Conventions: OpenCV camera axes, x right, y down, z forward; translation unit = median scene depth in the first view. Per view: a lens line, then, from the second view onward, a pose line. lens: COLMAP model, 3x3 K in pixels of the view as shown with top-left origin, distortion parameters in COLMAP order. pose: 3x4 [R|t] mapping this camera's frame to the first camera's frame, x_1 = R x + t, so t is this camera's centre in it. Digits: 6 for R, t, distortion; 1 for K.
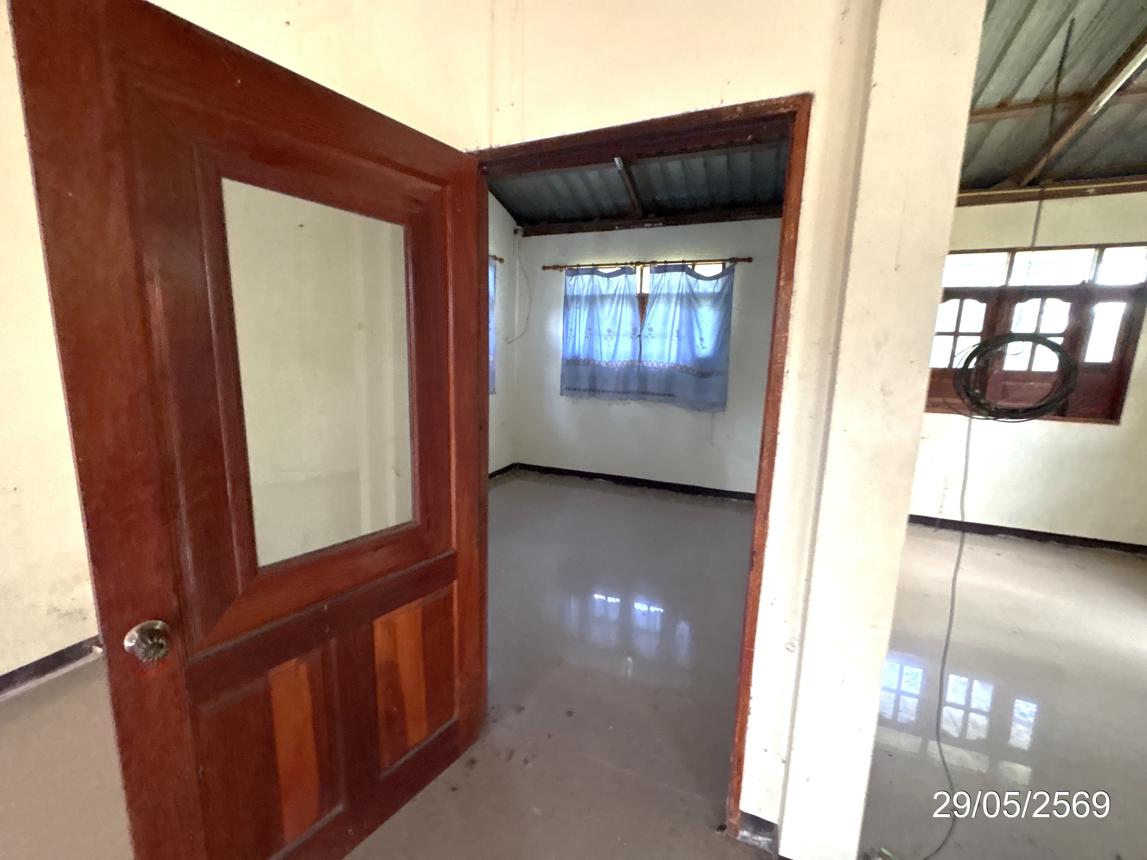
lens RADIAL K [[460.7, 0, 573.5], [0, 460.7, 430.0], [0, 0, 1]] dist [0.016747, 0.000028]
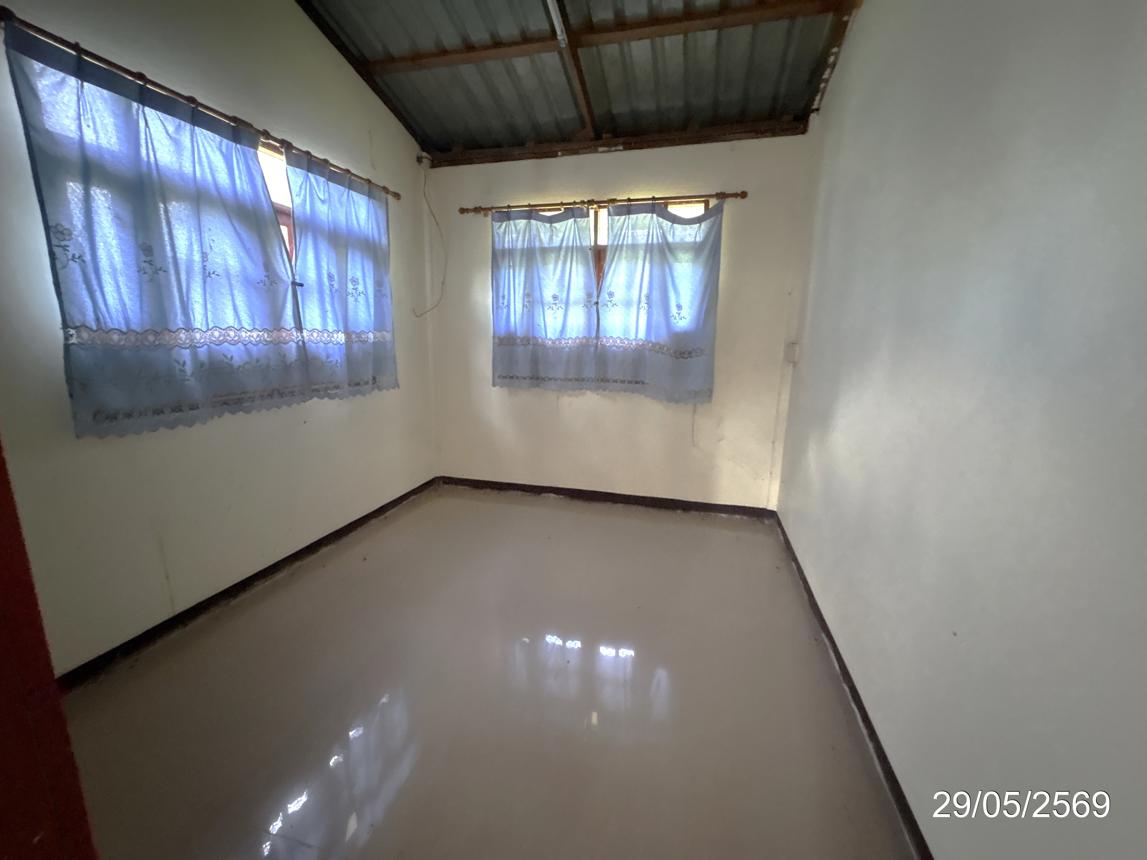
lens RADIAL K [[460.7, 0, 573.5], [0, 460.7, 430.0], [0, 0, 1]] dist [0.016747, 0.000028]
pose [[0.992130, -0.039744, 0.118741, 0.010840], [0.035835, 0.998749, 0.034877, -0.027826], [-0.119978, -0.030347, 0.992313, 0.260195]]
